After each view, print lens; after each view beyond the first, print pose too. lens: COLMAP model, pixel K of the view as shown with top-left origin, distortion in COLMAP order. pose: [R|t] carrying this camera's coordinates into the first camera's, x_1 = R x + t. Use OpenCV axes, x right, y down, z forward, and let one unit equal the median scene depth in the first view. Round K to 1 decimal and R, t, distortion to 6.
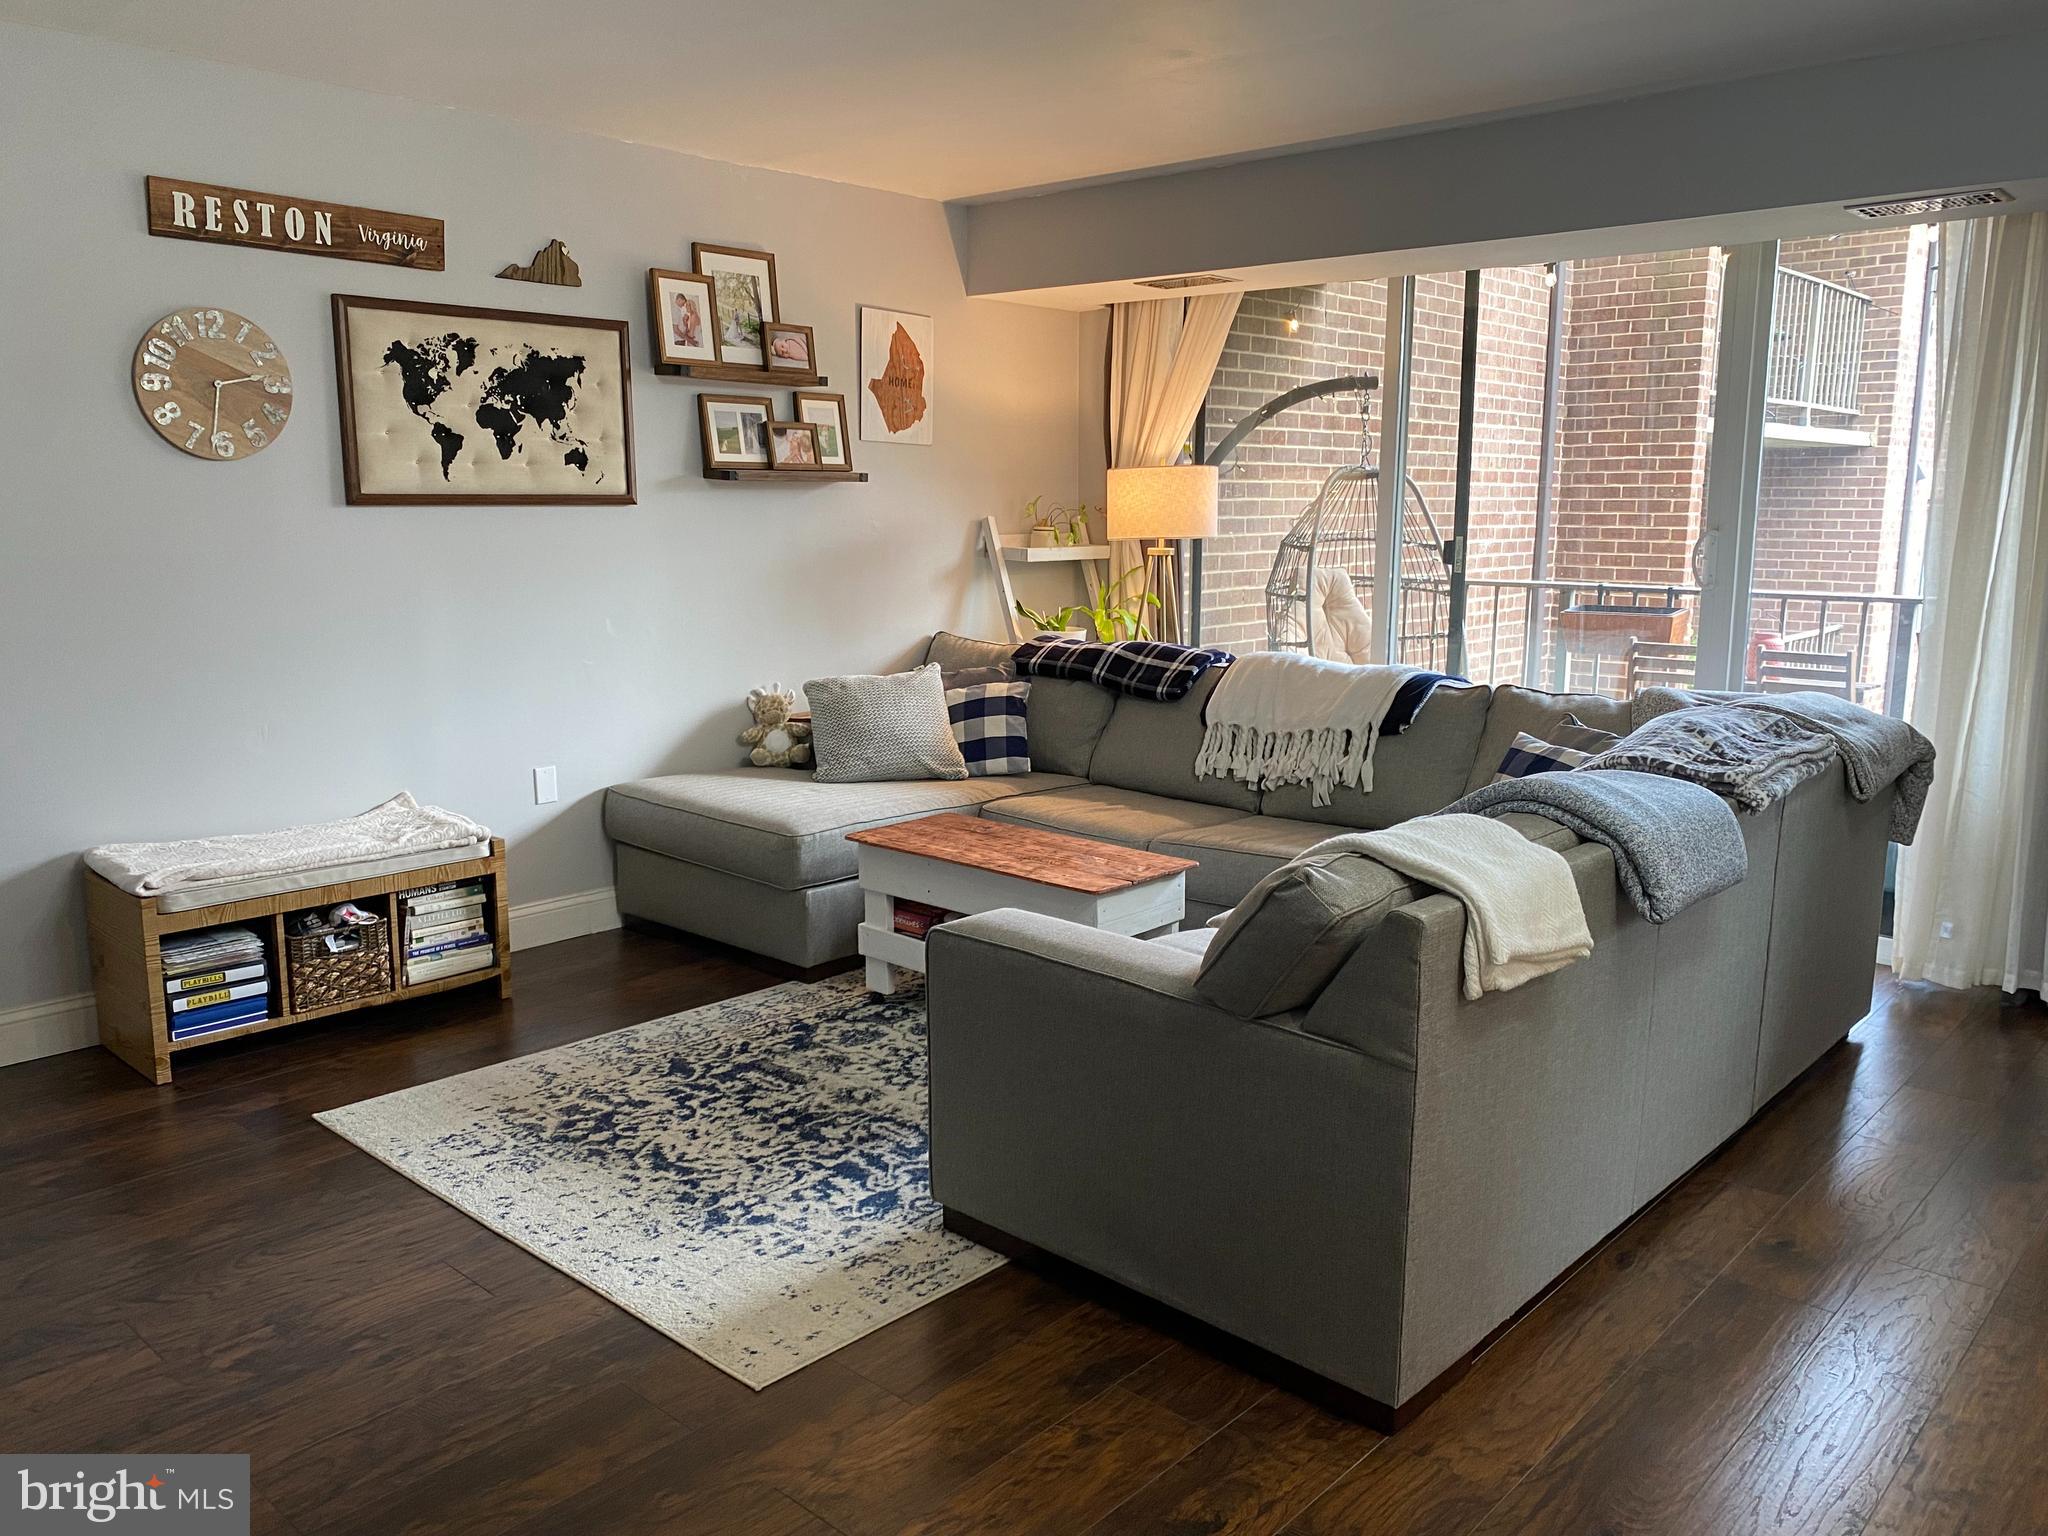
lens RADIAL K [[1556.5, 0, 1021.8], [0, 1556.5, 769.1], [0, 0, 1]] dist [-0.007733, 0.003340]
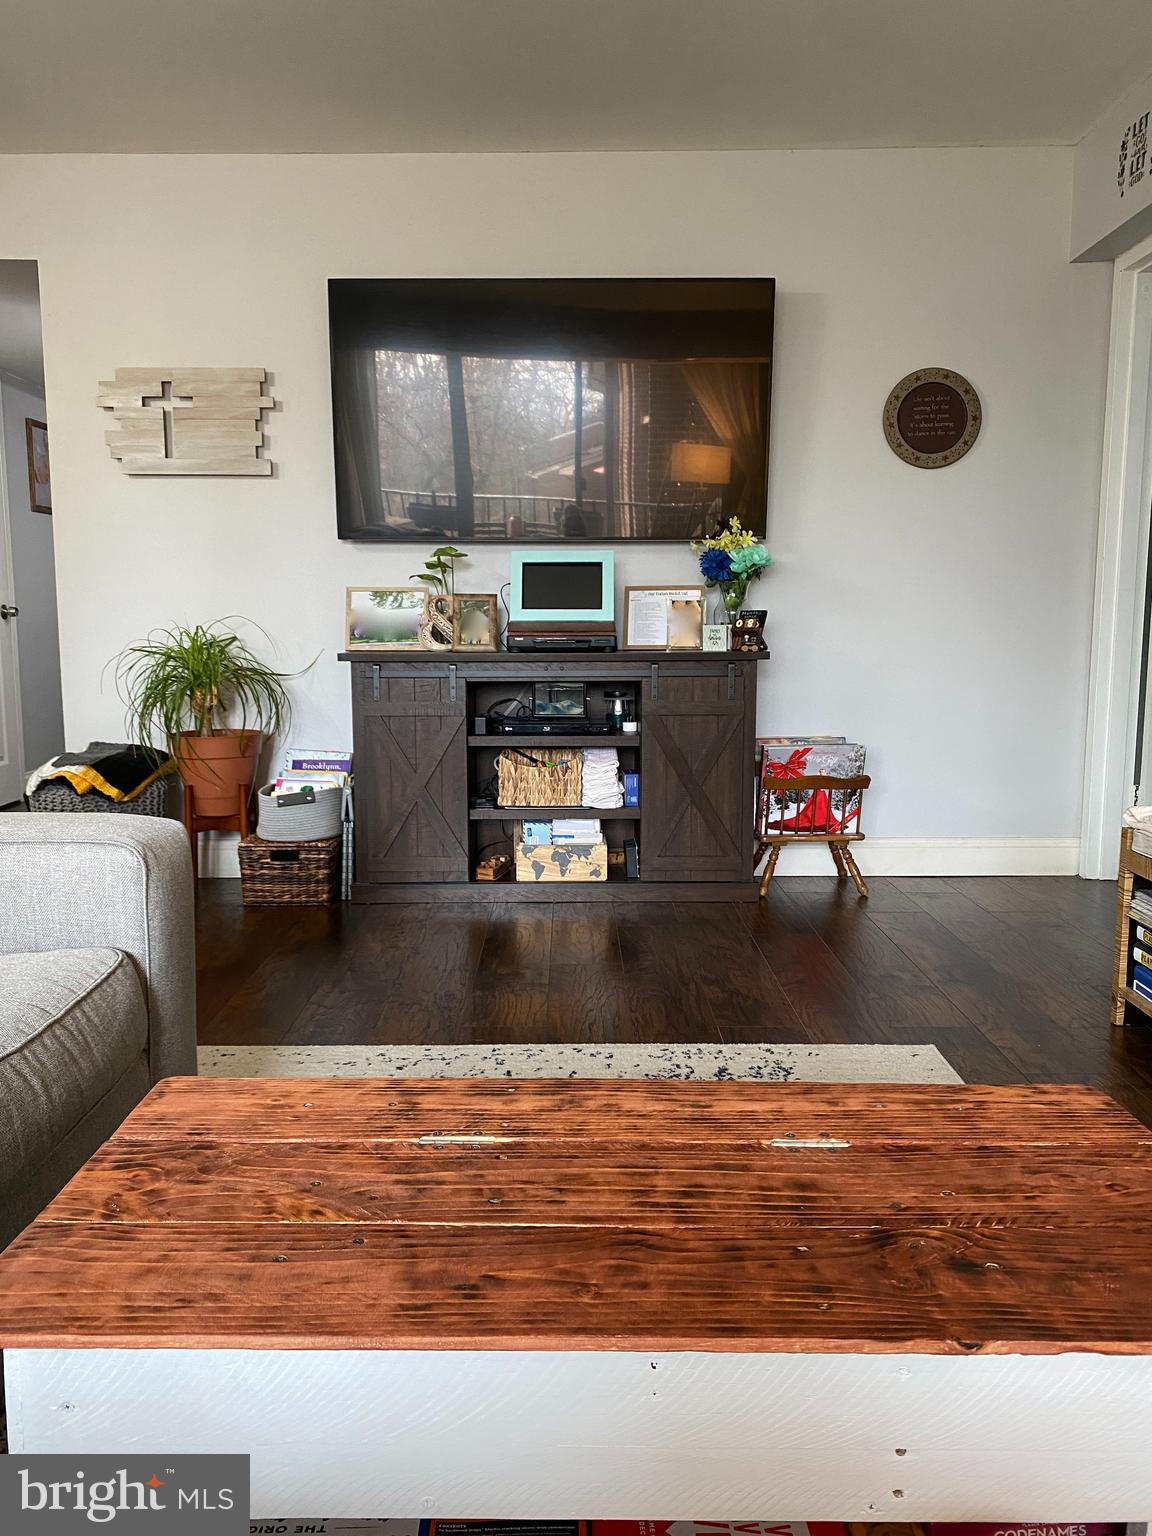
lens RADIAL K [[1167.4, 0, 573.3], [0, 1167.4, 769.6], [0, 0, 1]] dist [-0.007733, 0.003340]
pose [[-0.751356, 0.074339, -0.655696, 0.153840], [-0.114582, 0.963844, 0.240573, -0.080992], [0.649873, 0.255887, -0.715672, 1.213937]]
